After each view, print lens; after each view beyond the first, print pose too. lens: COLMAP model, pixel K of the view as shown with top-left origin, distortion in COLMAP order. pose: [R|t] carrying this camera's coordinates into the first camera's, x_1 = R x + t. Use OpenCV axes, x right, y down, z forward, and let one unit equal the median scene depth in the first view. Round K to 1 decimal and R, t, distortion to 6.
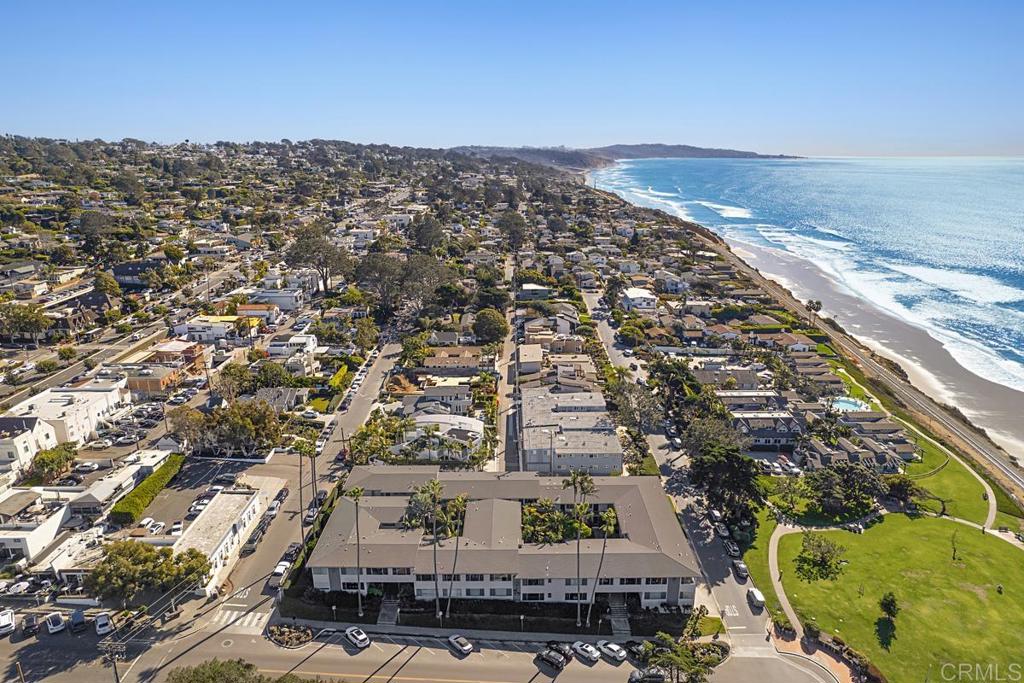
lens RADIAL K [[658.1, 0, 512.0], [0, 658.1, 341.5], [0, 0, 1]] dist [-0.061922, 0.050258]
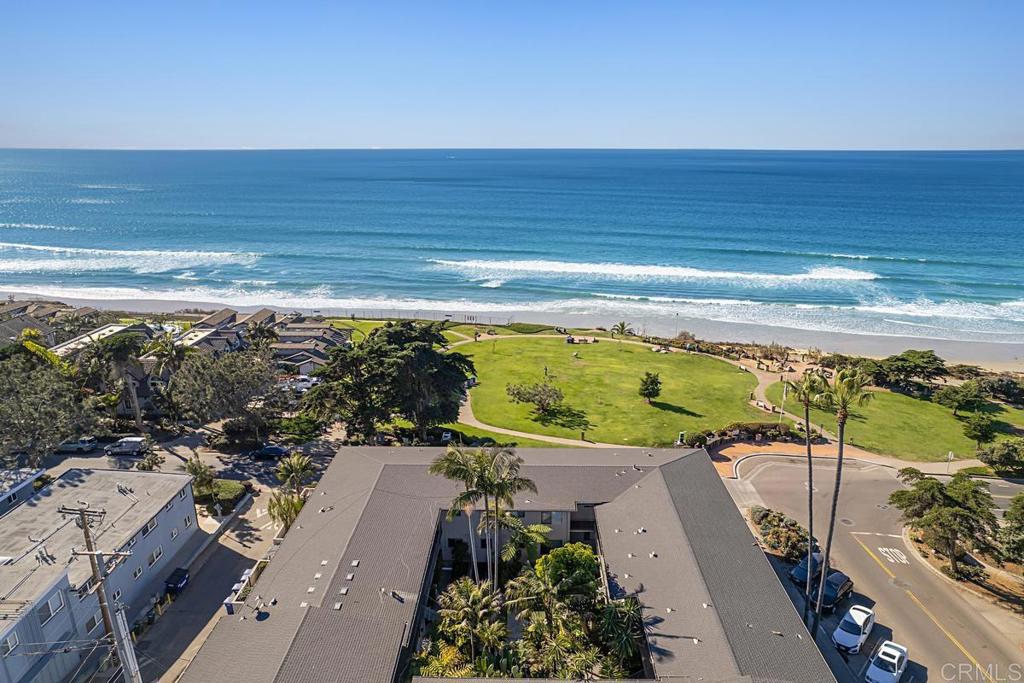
lens RADIAL K [[658.1, 0, 512.0], [0, 658.1, 341.5], [0, 0, 1]] dist [-0.061922, 0.050258]
pose [[0.032274, -0.280053, 0.959442, -0.165364], [0.283344, 0.923124, 0.259920, 0.047989], [-0.958475, 0.263464, 0.109144, 0.713048]]
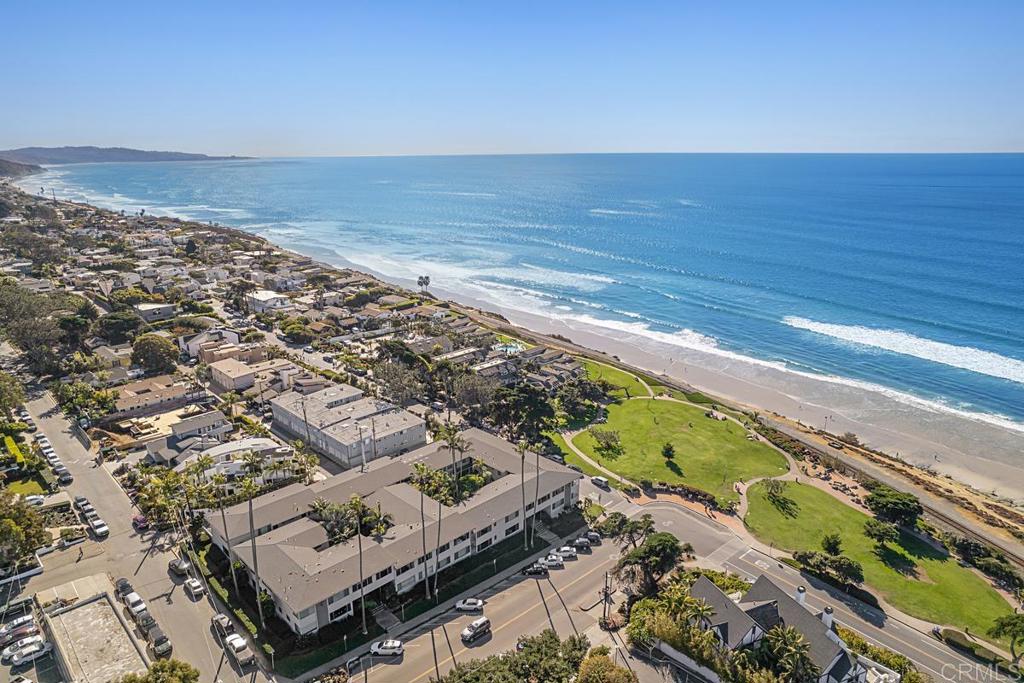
lens RADIAL K [[658.1, 0, 512.0], [0, 658.1, 341.5], [0, 0, 1]] dist [-0.061922, 0.050258]
pose [[0.709909, -0.198915, 0.675620, -0.416857], [0.200175, 0.976712, 0.077227, -0.014571], [-0.675248, 0.080418, 0.733194, 0.087316]]
